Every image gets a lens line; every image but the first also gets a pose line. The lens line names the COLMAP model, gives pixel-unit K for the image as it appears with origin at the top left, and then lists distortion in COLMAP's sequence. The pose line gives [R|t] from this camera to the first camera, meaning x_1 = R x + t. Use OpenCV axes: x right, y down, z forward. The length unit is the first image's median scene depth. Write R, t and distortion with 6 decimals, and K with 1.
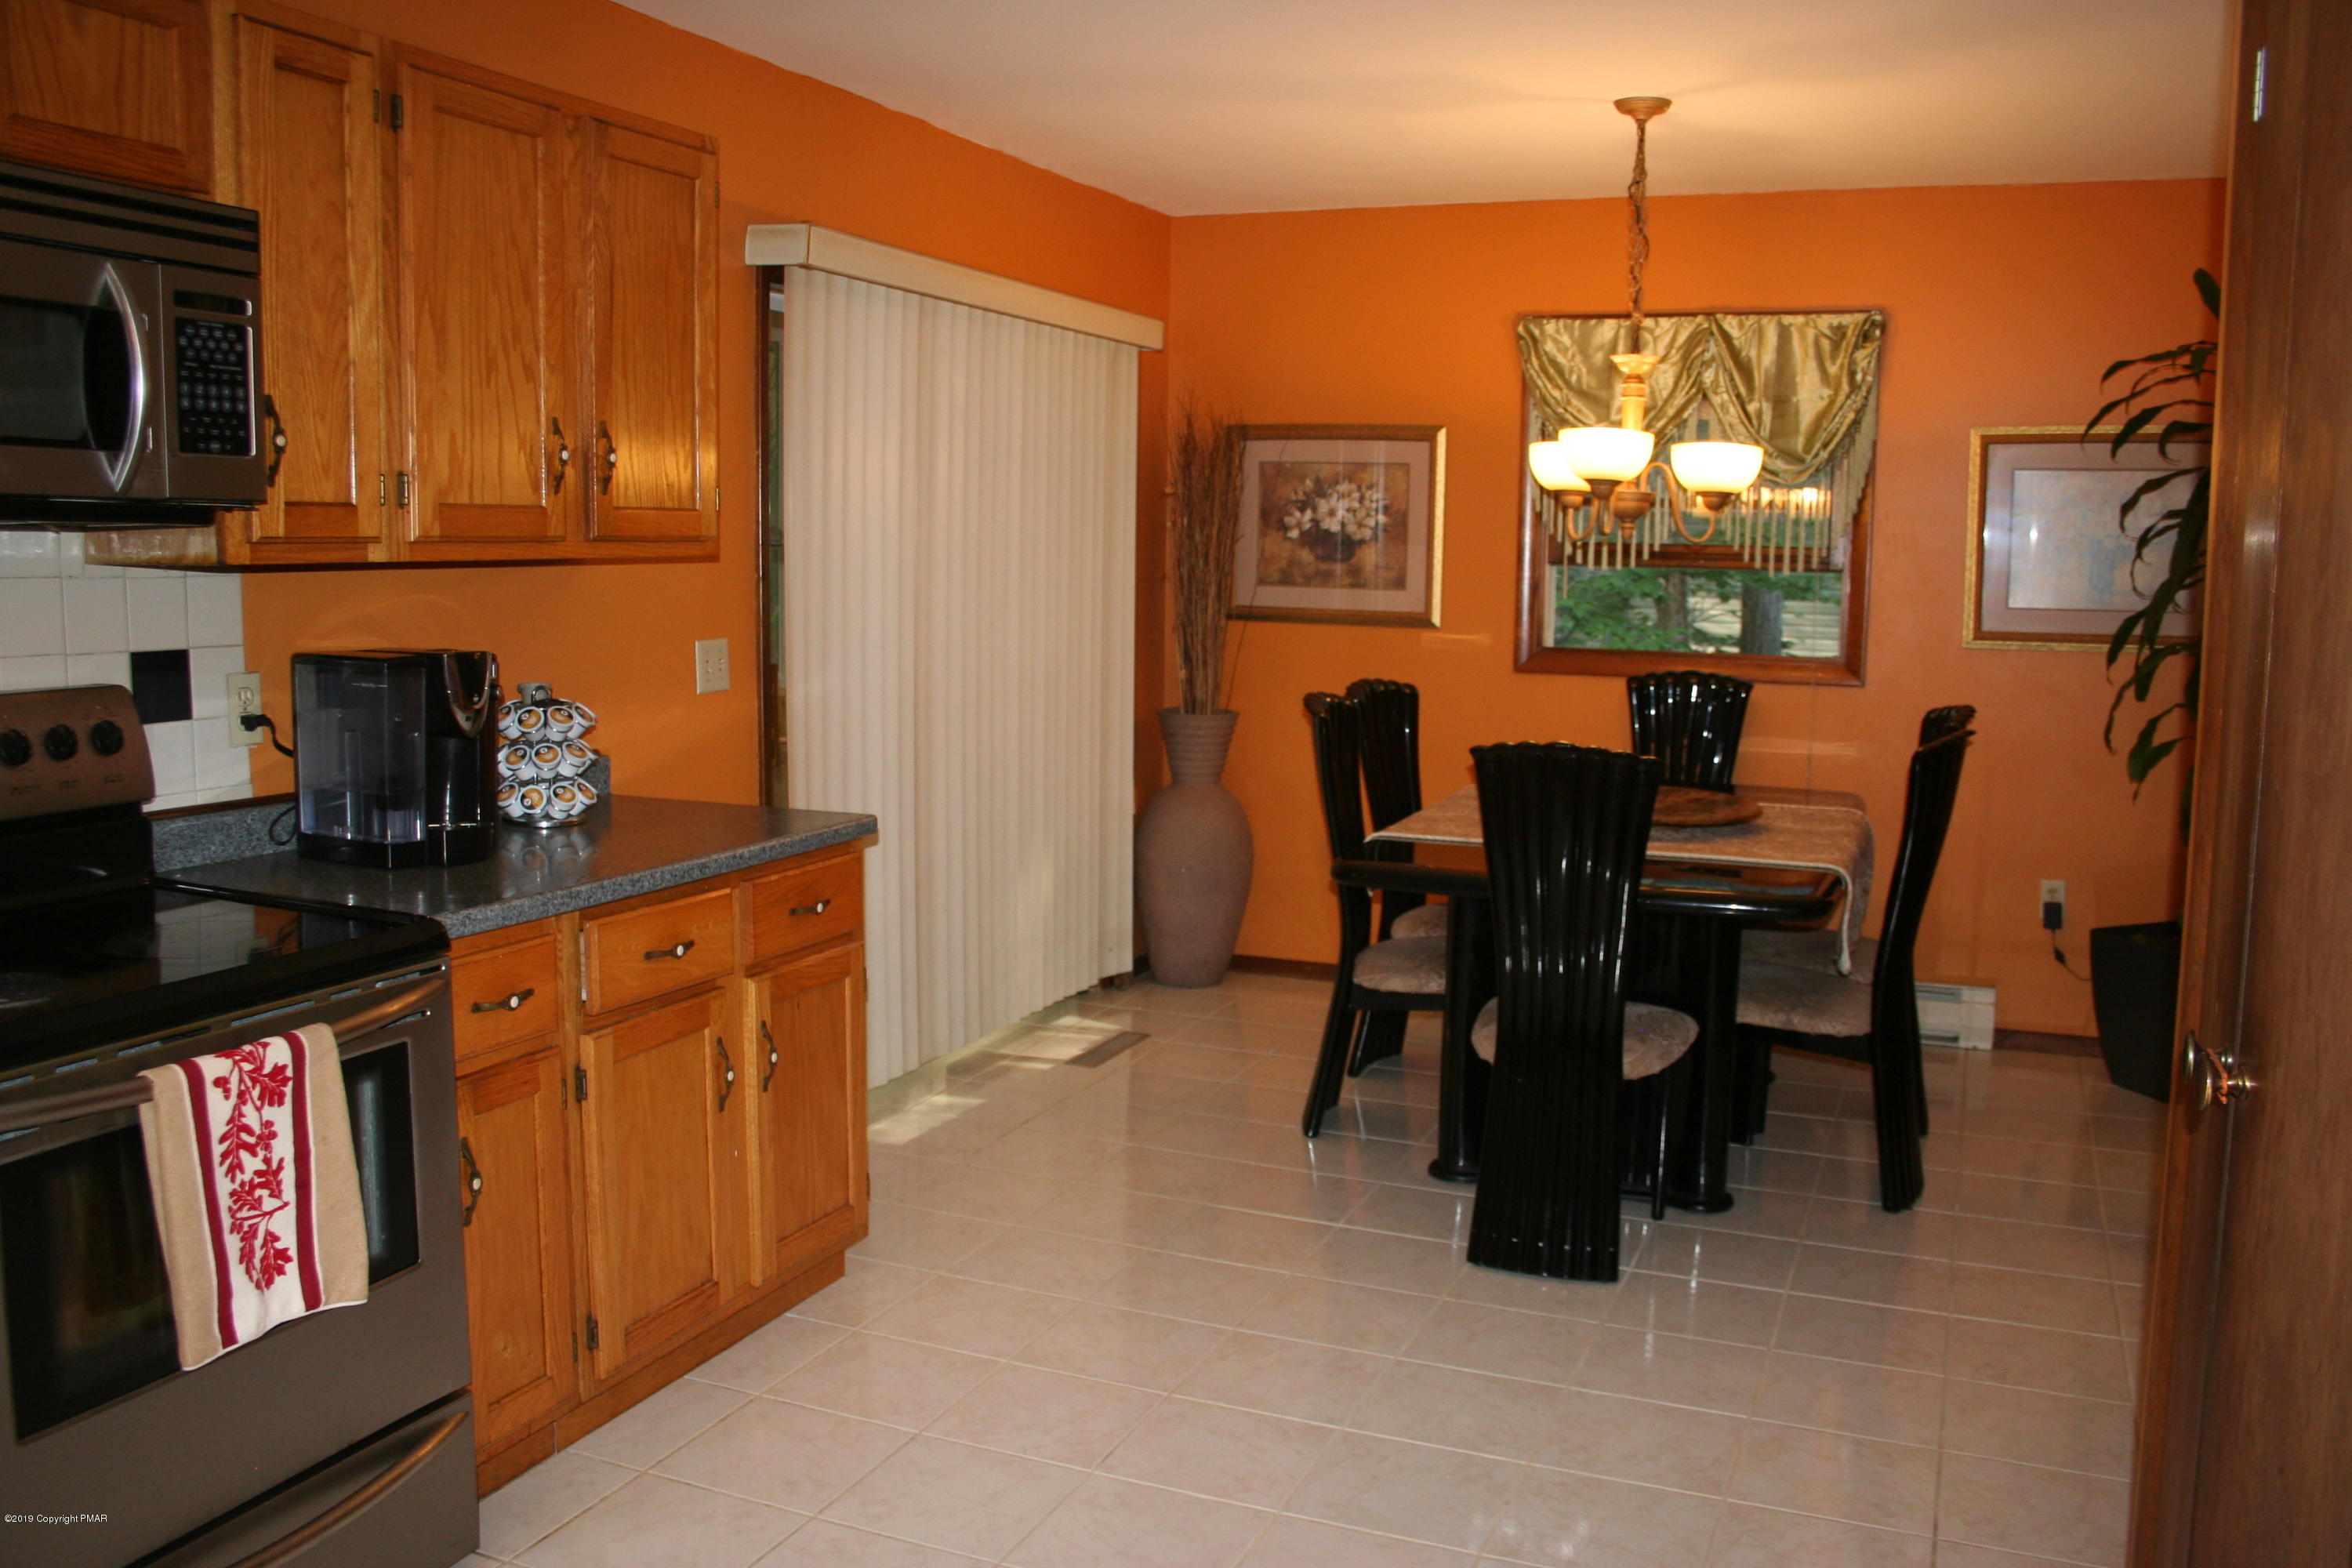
lens RADIAL K [[1969.1, 0, 1172.0], [0, 1969.1, 790.7], [0, 0, 1]] dist [-0.156240, 0.137815]
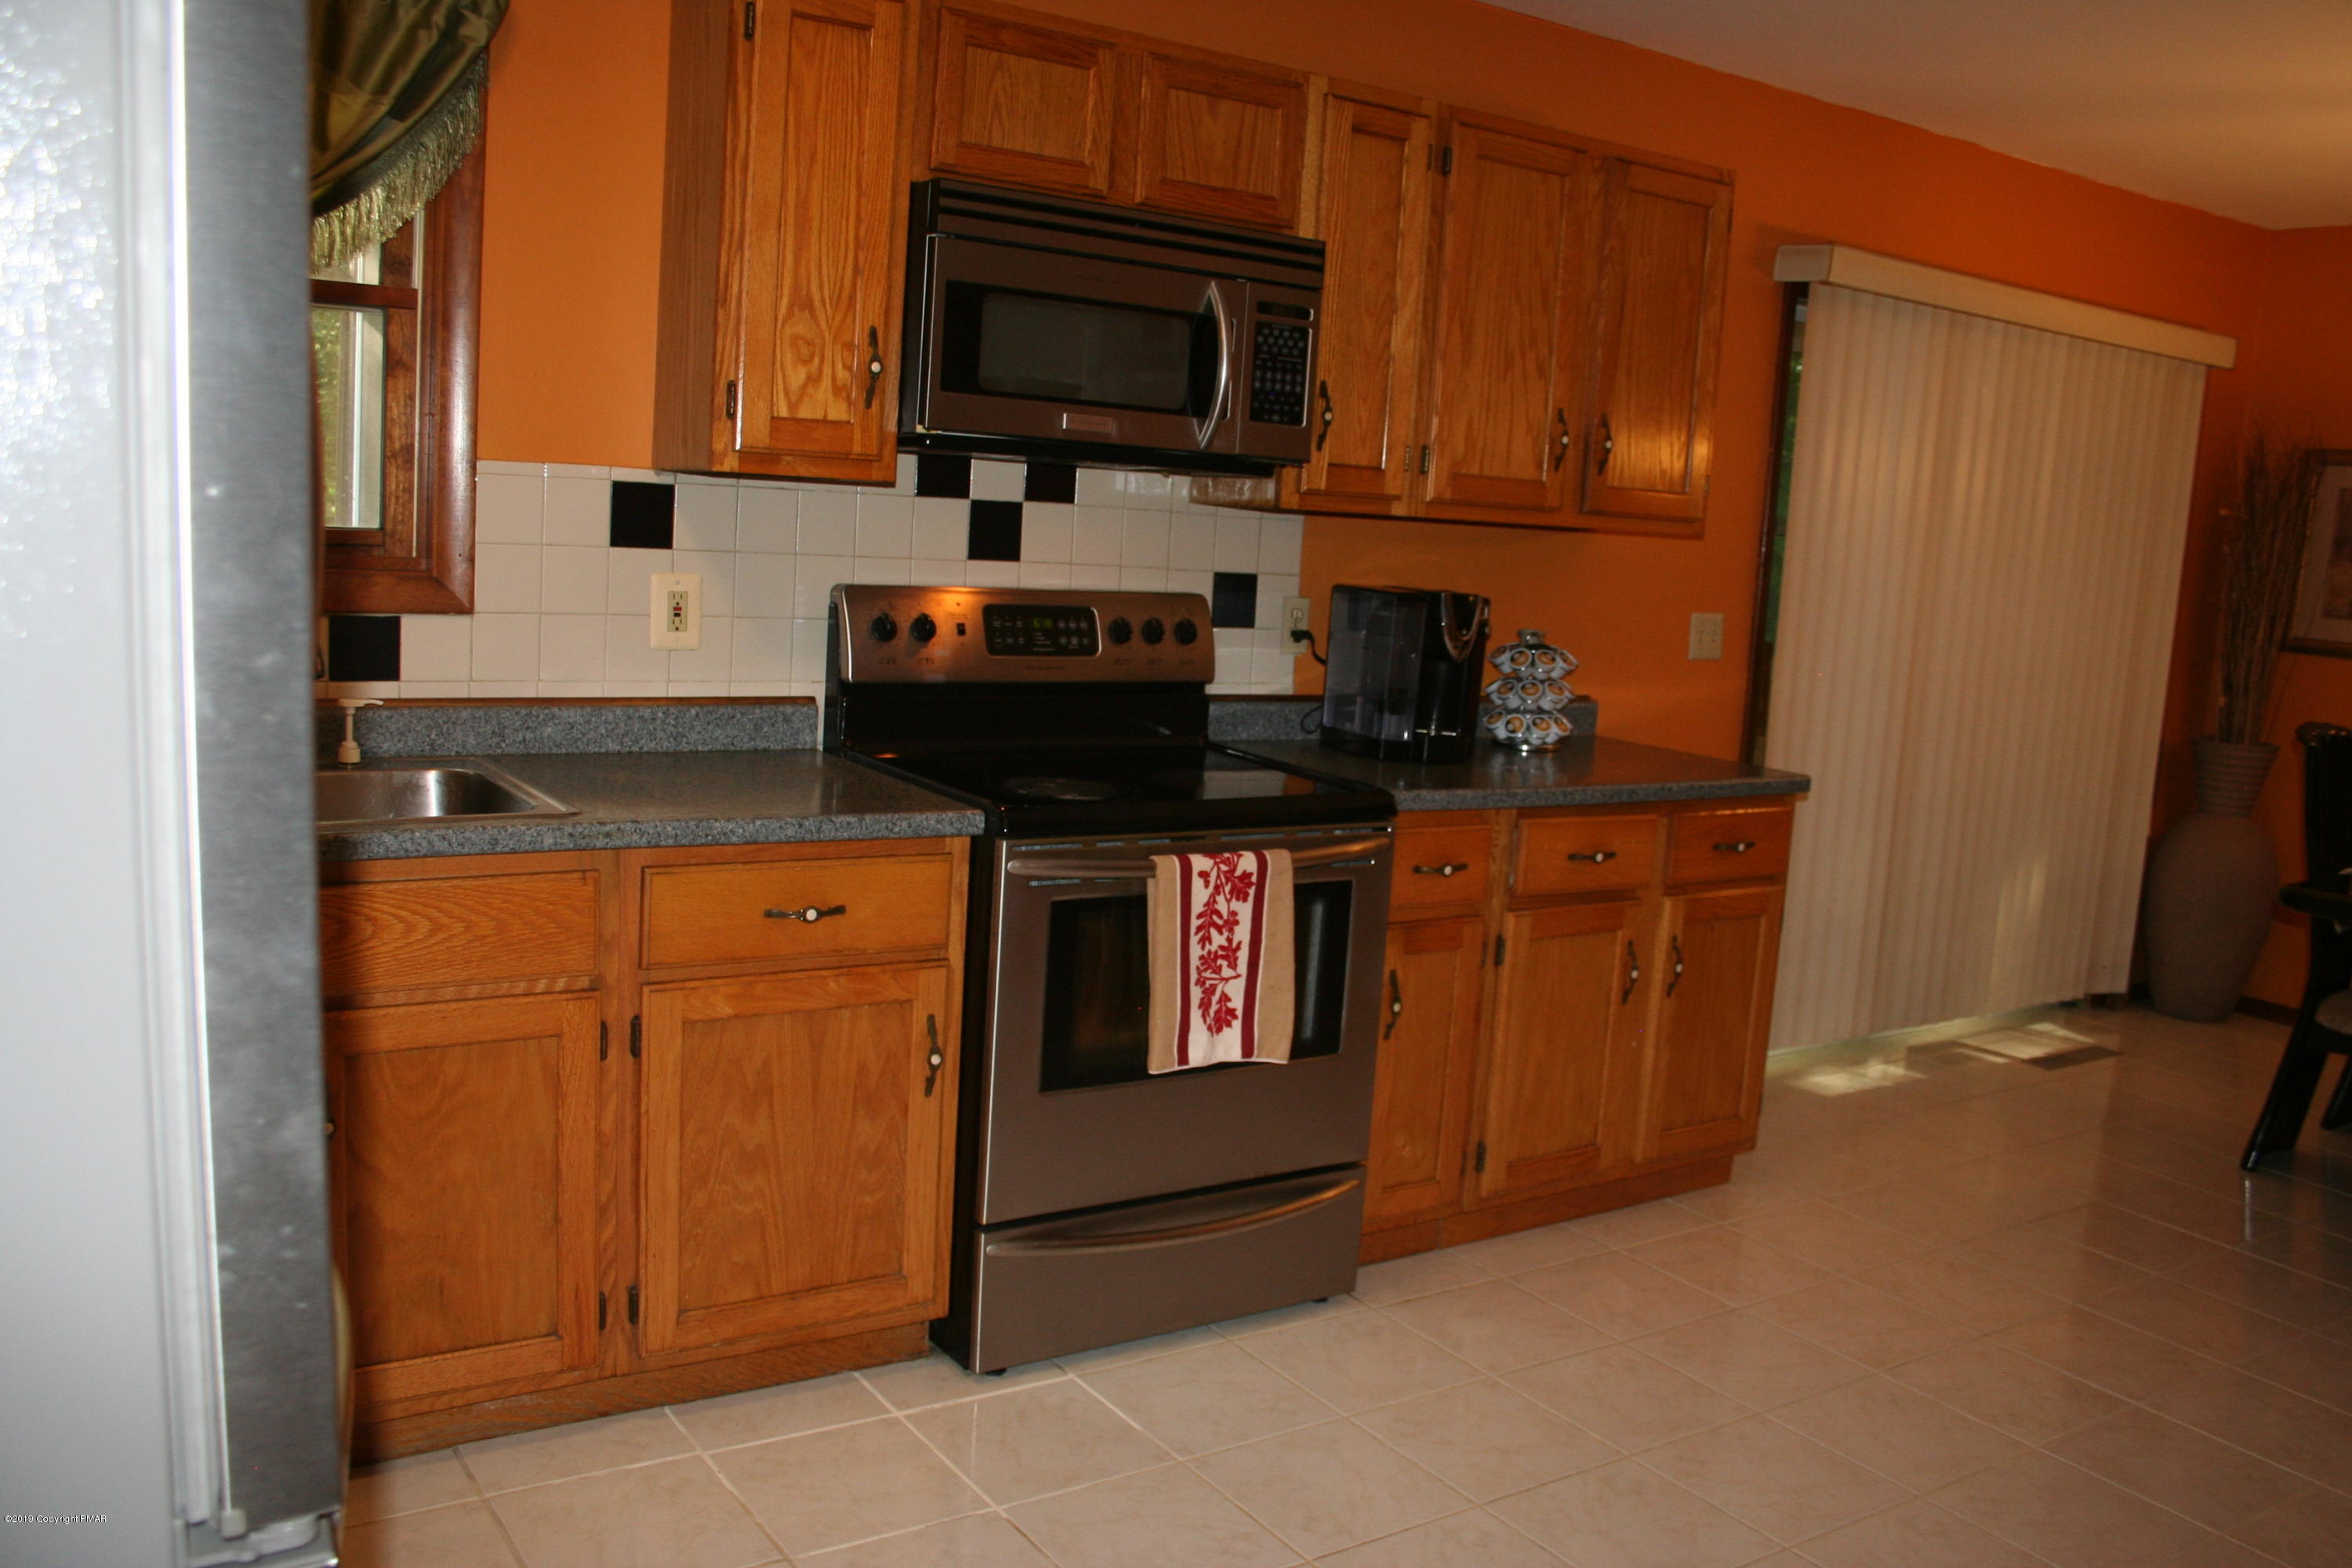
lens RADIAL K [[1969.1, 0, 1172.0], [0, 1969.1, 790.7], [0, 0, 1]] dist [-0.156240, 0.137815]
pose [[0.834968, 0.120535, -0.536935, 0.167781], [-0.121484, 0.992018, 0.033780, 0.033226], [0.536721, 0.037024, 0.842947, -0.151050]]
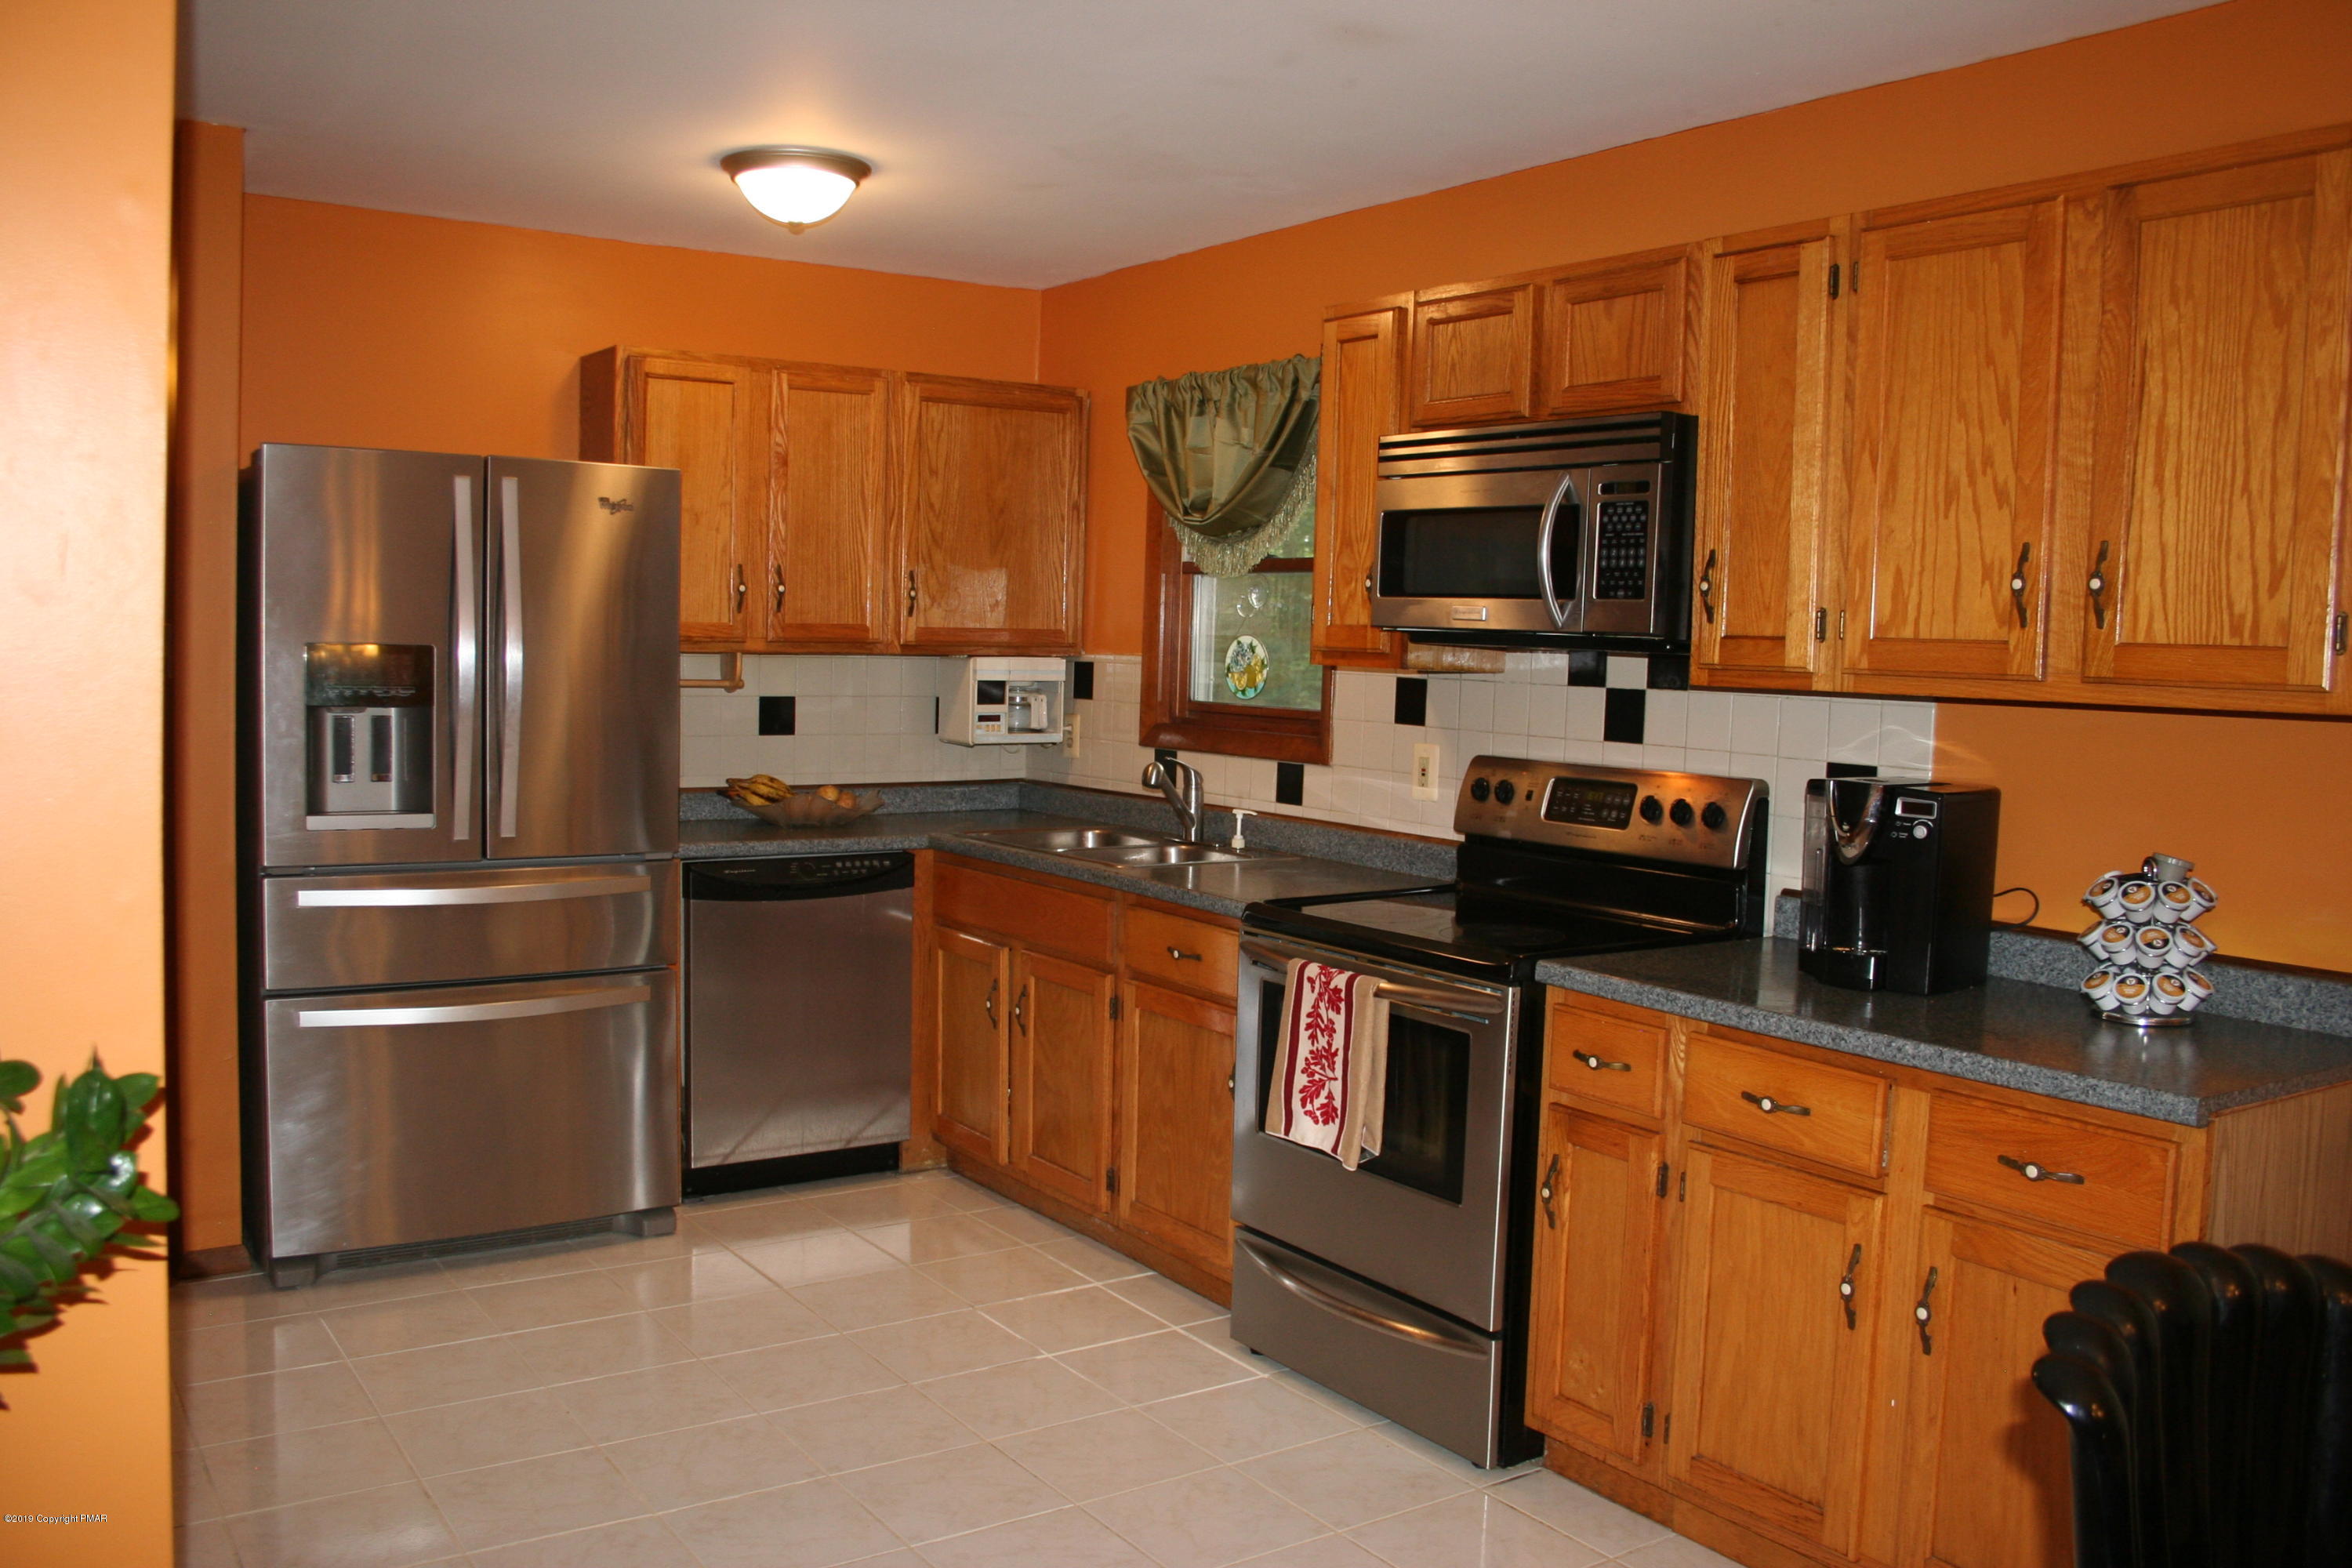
lens RADIAL K [[1969.1, 0, 1172.0], [0, 1969.1, 790.7], [0, 0, 1]] dist [-0.156240, 0.137815]
pose [[-0.546031, 0.033751, -0.837085, 0.686306], [-0.142124, 0.980973, 0.132260, -0.150504], [0.825621, 0.191188, -0.530845, 1.240880]]
